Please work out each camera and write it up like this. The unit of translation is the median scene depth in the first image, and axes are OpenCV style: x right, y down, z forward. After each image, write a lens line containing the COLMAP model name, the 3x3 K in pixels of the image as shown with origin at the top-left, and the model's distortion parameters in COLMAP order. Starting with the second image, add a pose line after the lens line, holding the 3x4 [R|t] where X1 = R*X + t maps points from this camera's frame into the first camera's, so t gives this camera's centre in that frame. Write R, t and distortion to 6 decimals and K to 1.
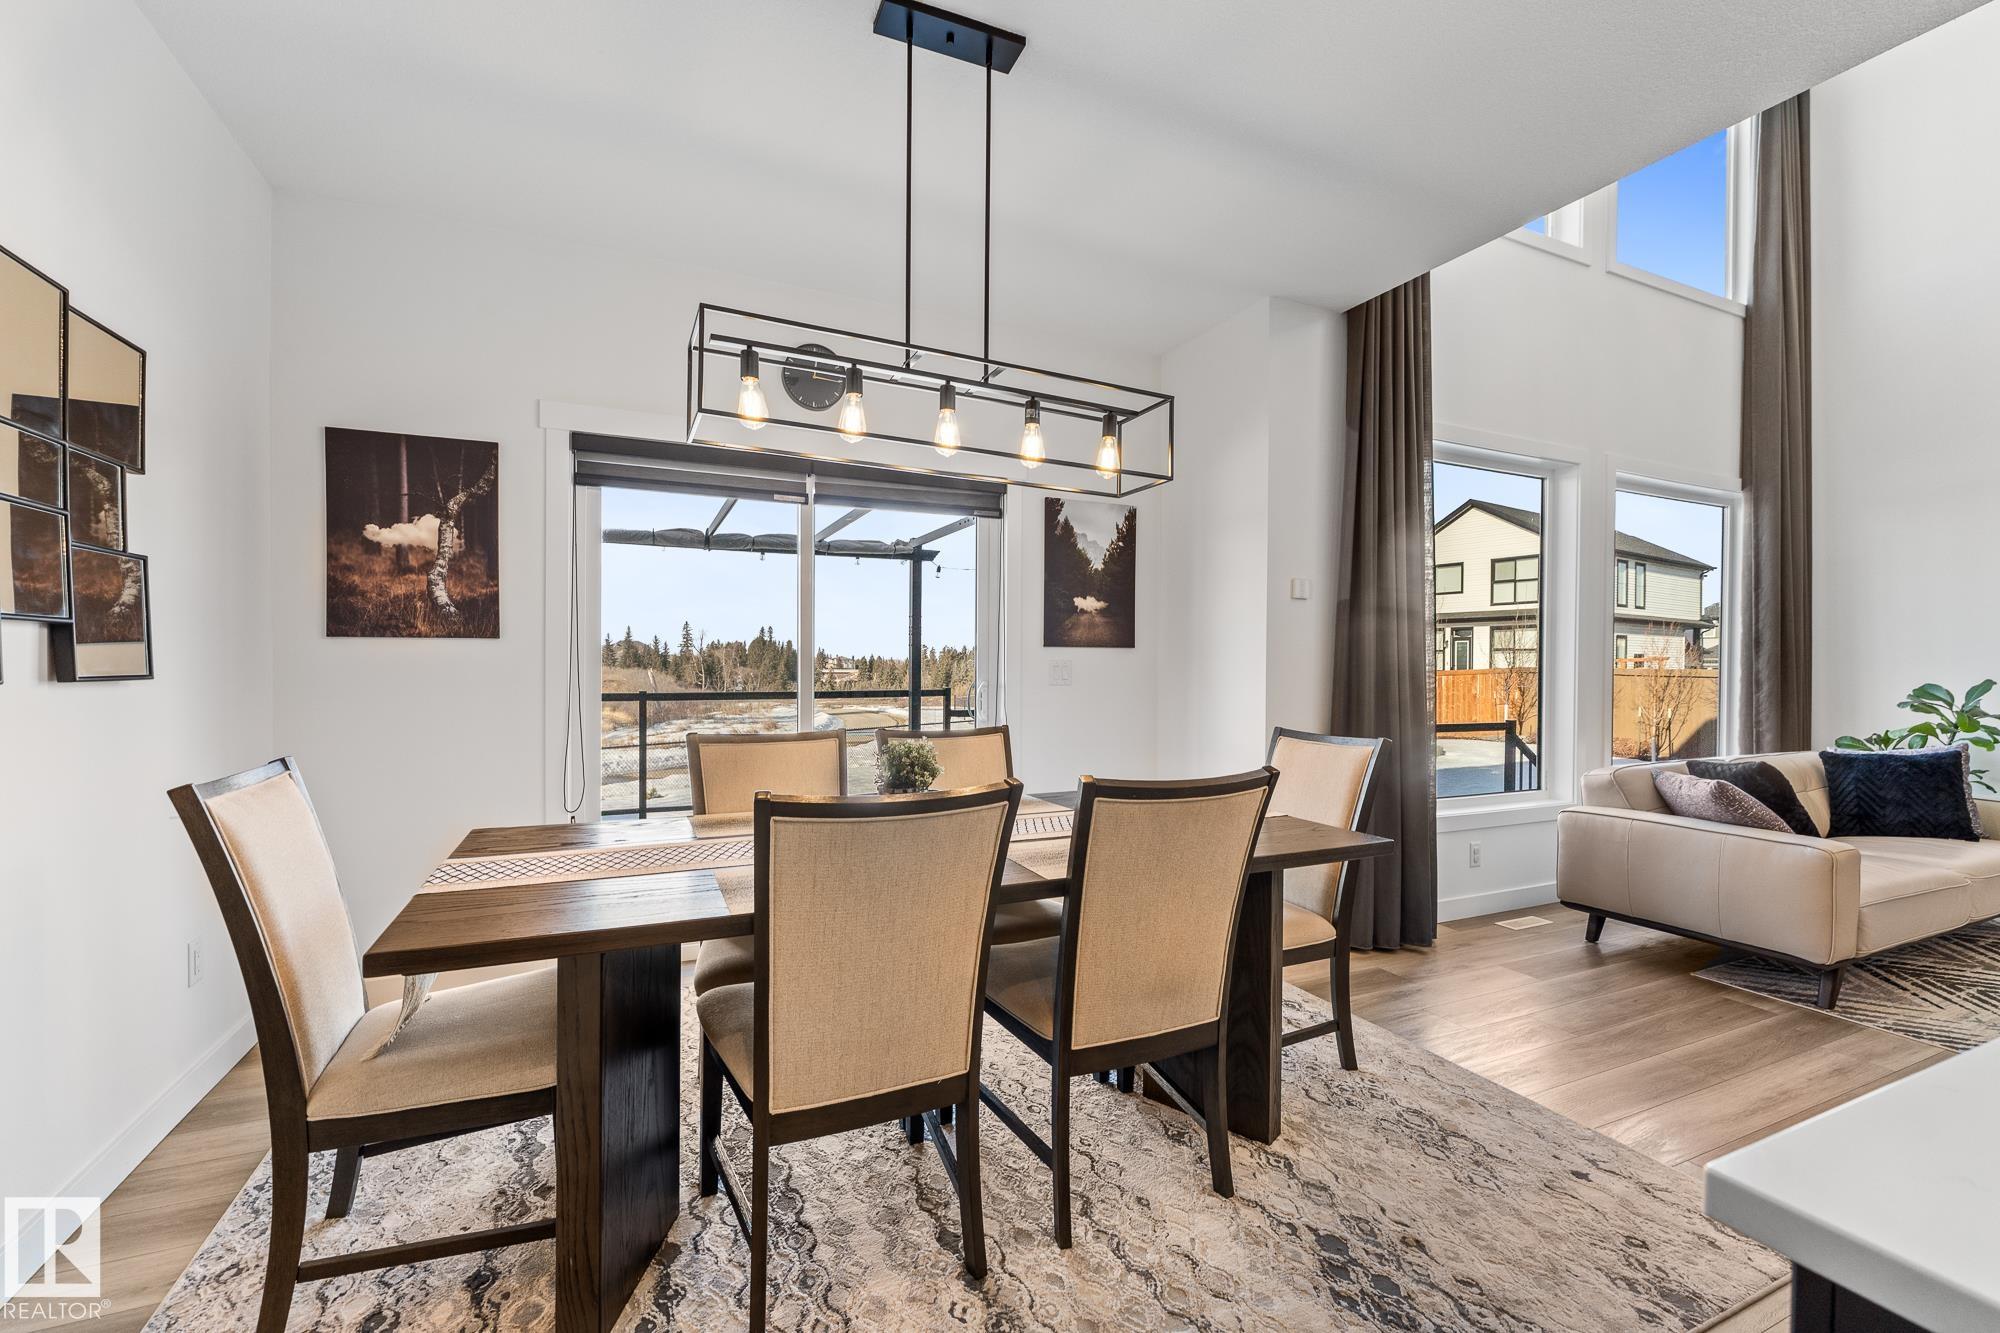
lens RADIAL K [[830.6, 0, 993.8], [0, 830.6, 671.3], [0, 0, 1]] dist [0.000788, -0.000167]
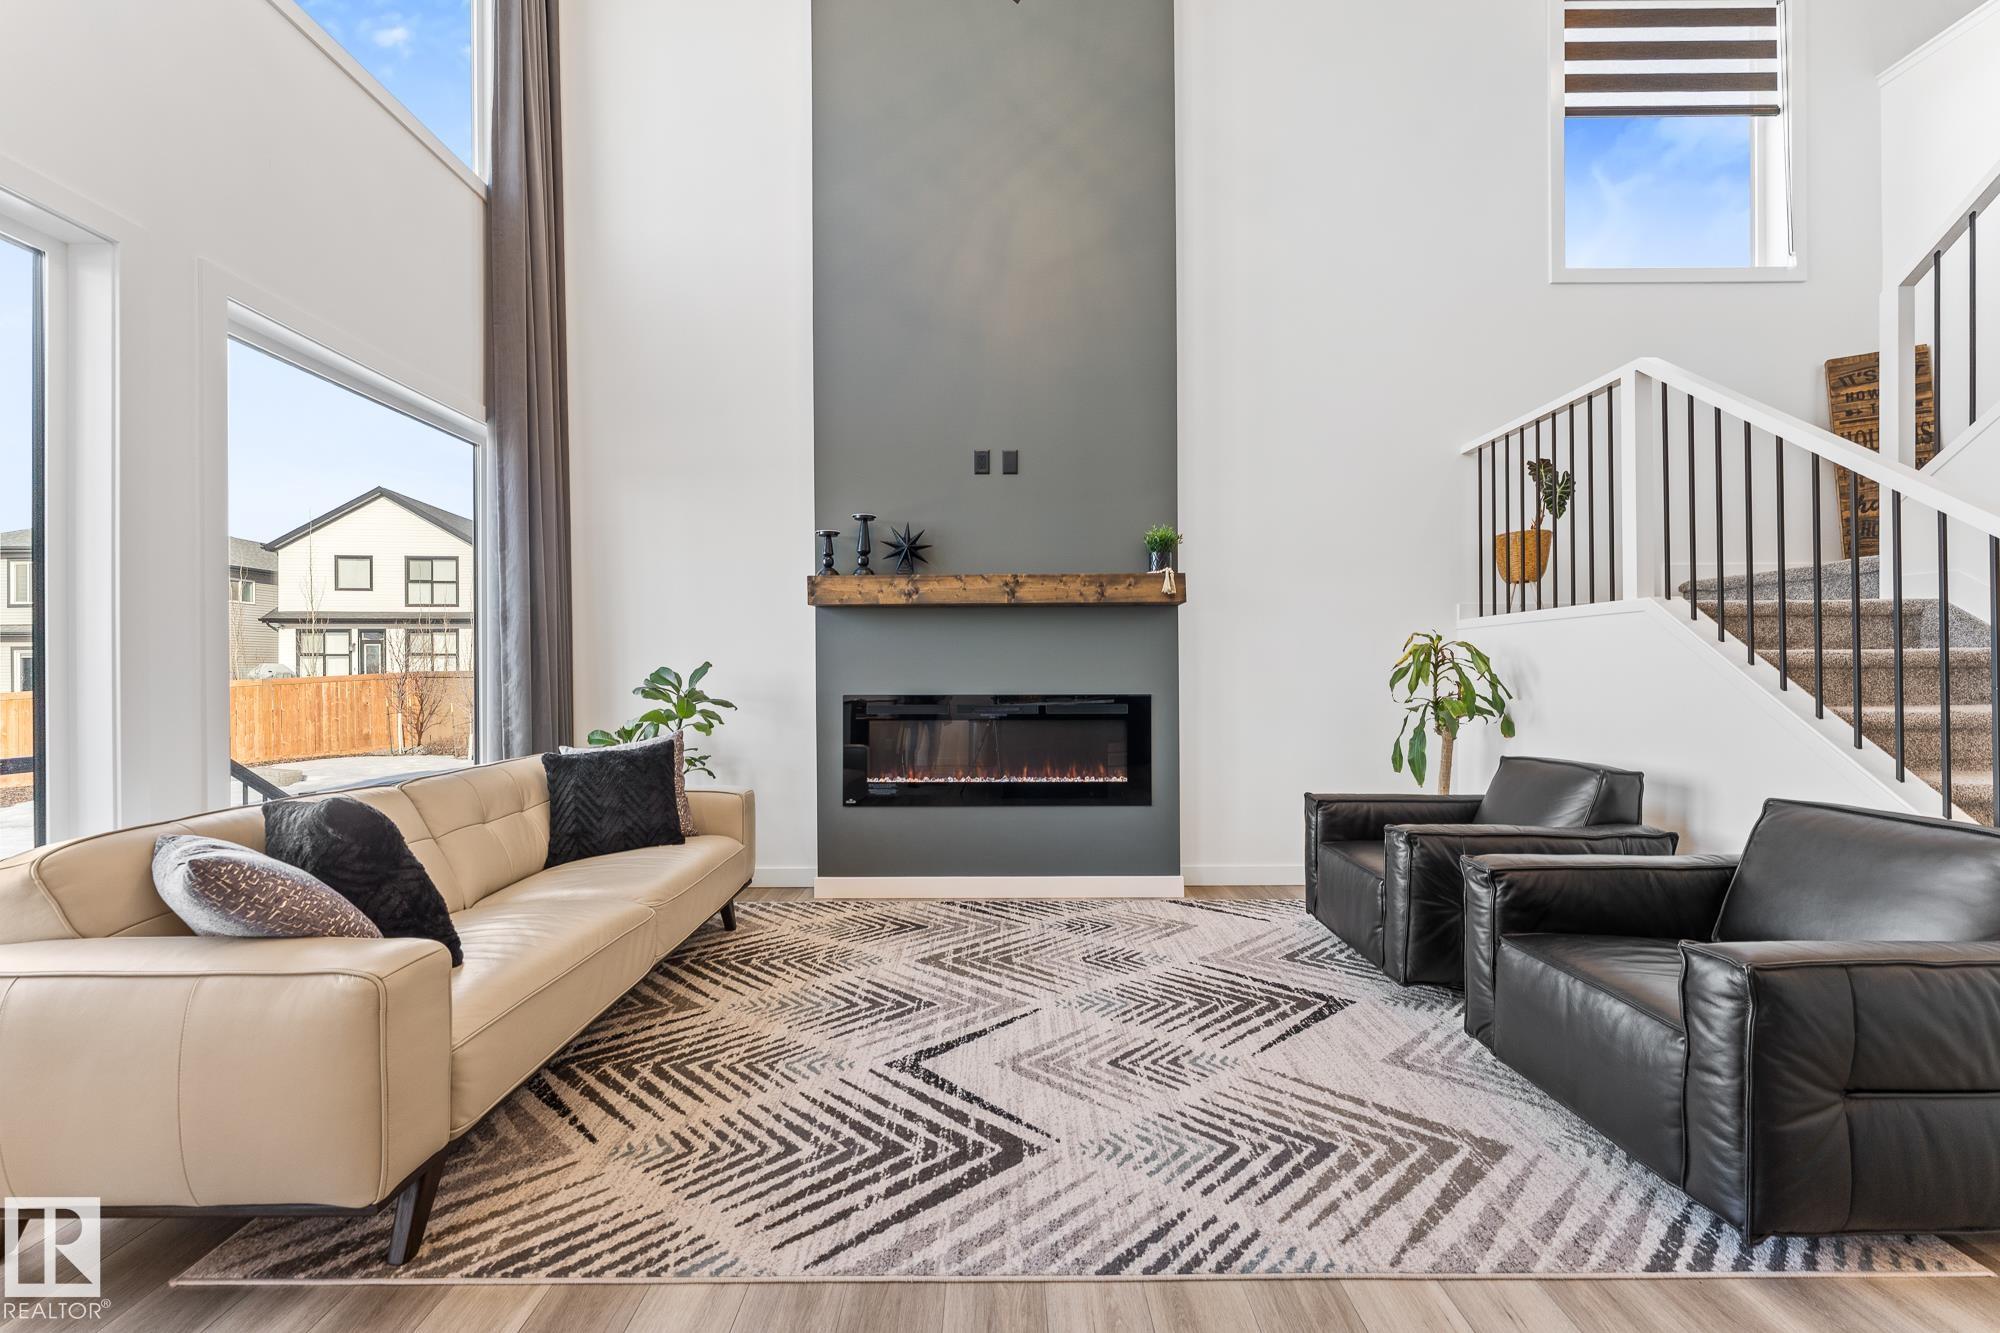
lens RADIAL K [[803.7, 0, 993.3], [0, 803.7, 670.8], [0, 0, 1]] dist [-0.000176, -0.000291]
pose [[0.415579, -0.005898, 0.909538, 0.521055], [0.015468, 0.999880, -0.000584, 0.027694], [-0.909425, 0.014312, 0.415621, 0.331031]]
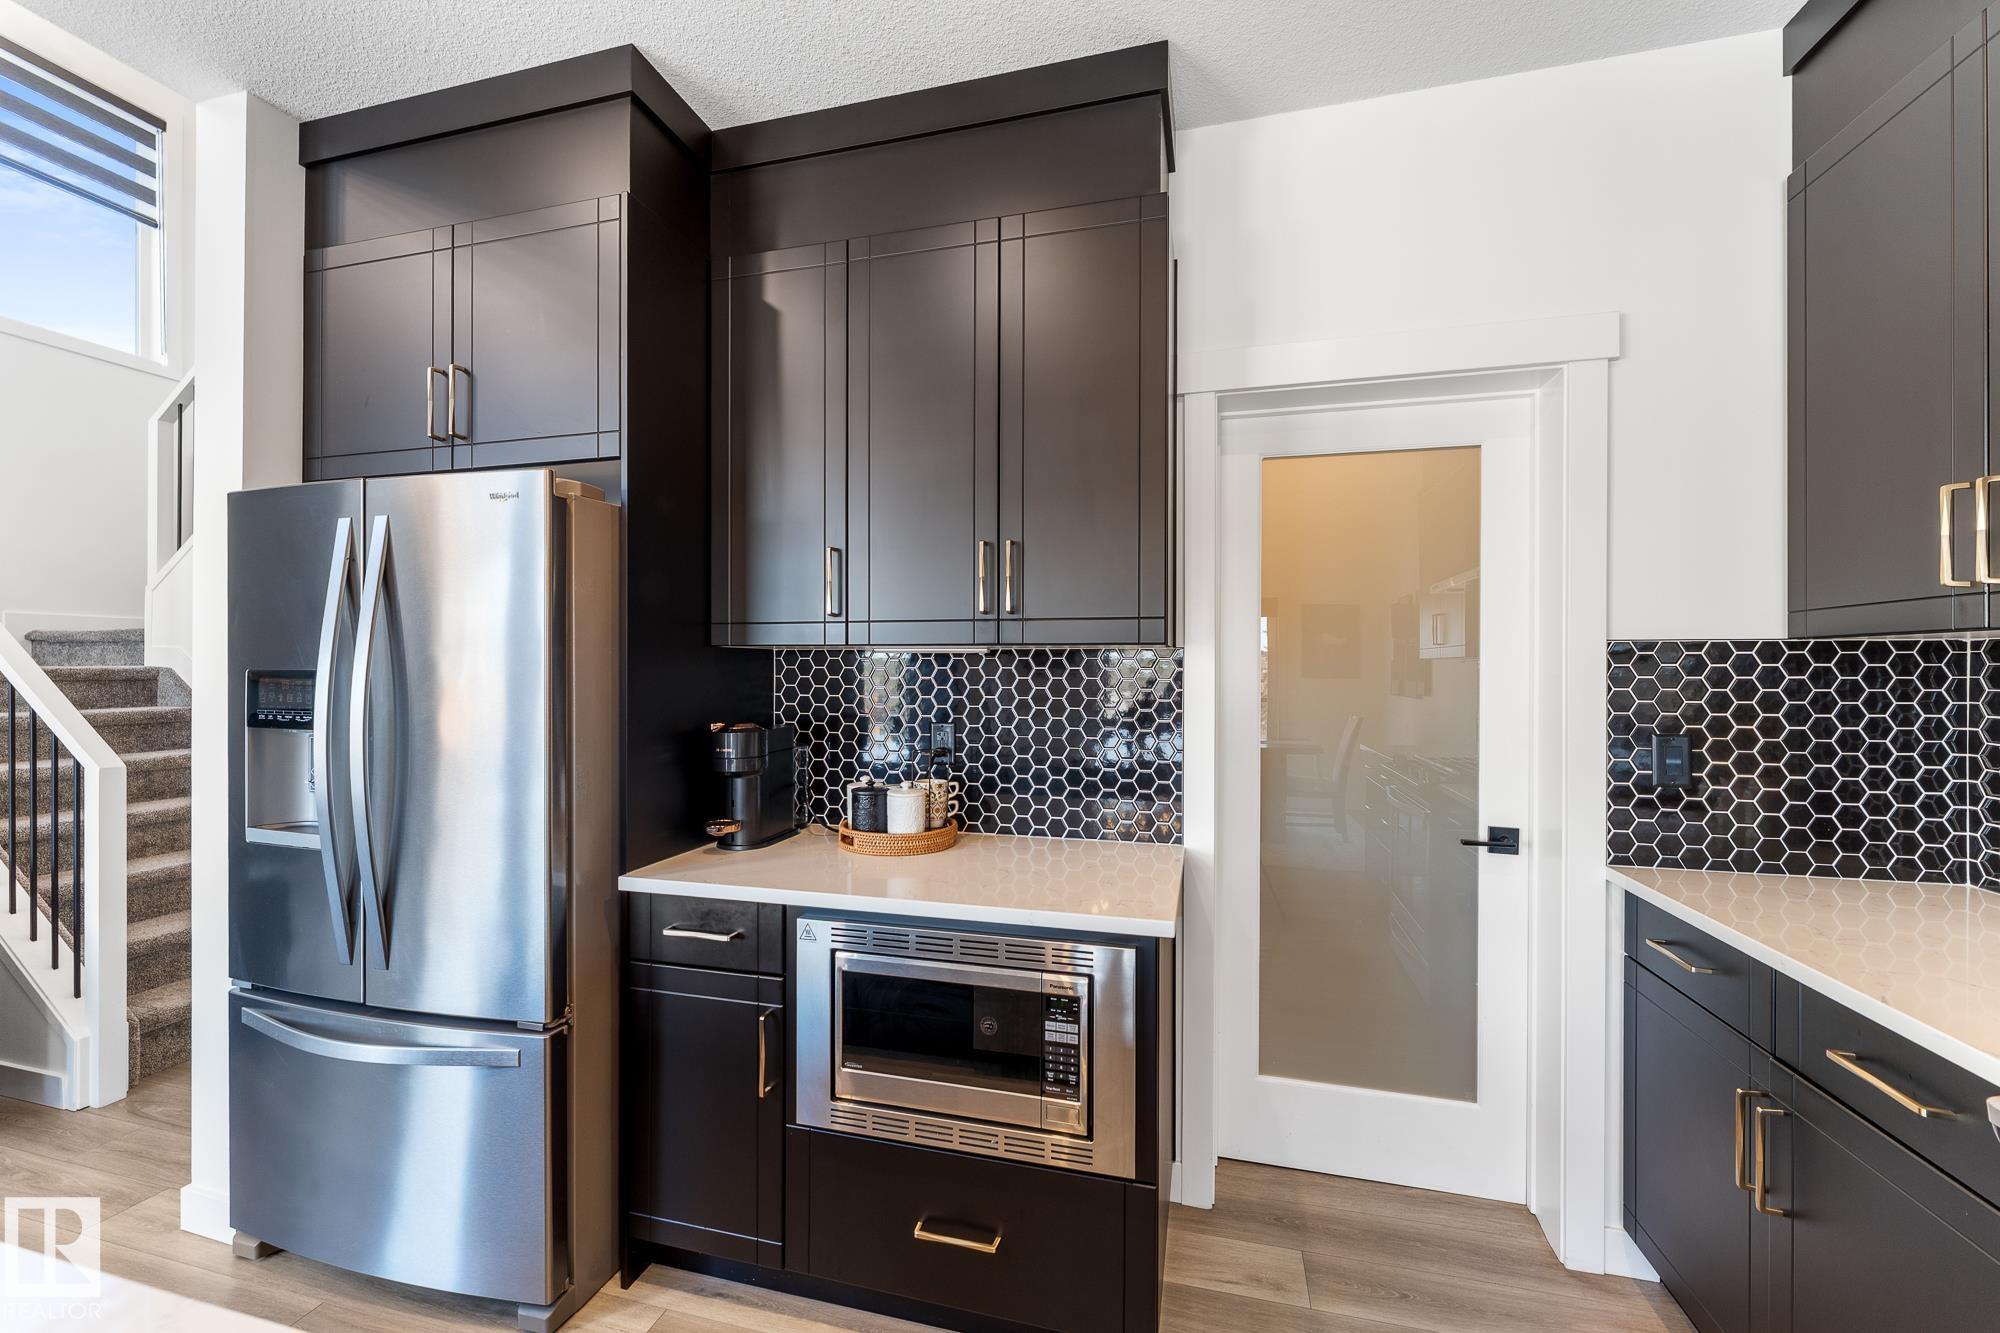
lens RADIAL K [[803.7, 0, 993.3], [0, 803.7, 670.8], [0, 0, 1]] dist [-0.000176, -0.000291]
pose [[-0.772172, -0.010269, 0.635330, 0.153271], [-0.003394, 0.999922, 0.012037, -0.038475], [-0.635404, 0.007139, -0.772147, -0.044590]]
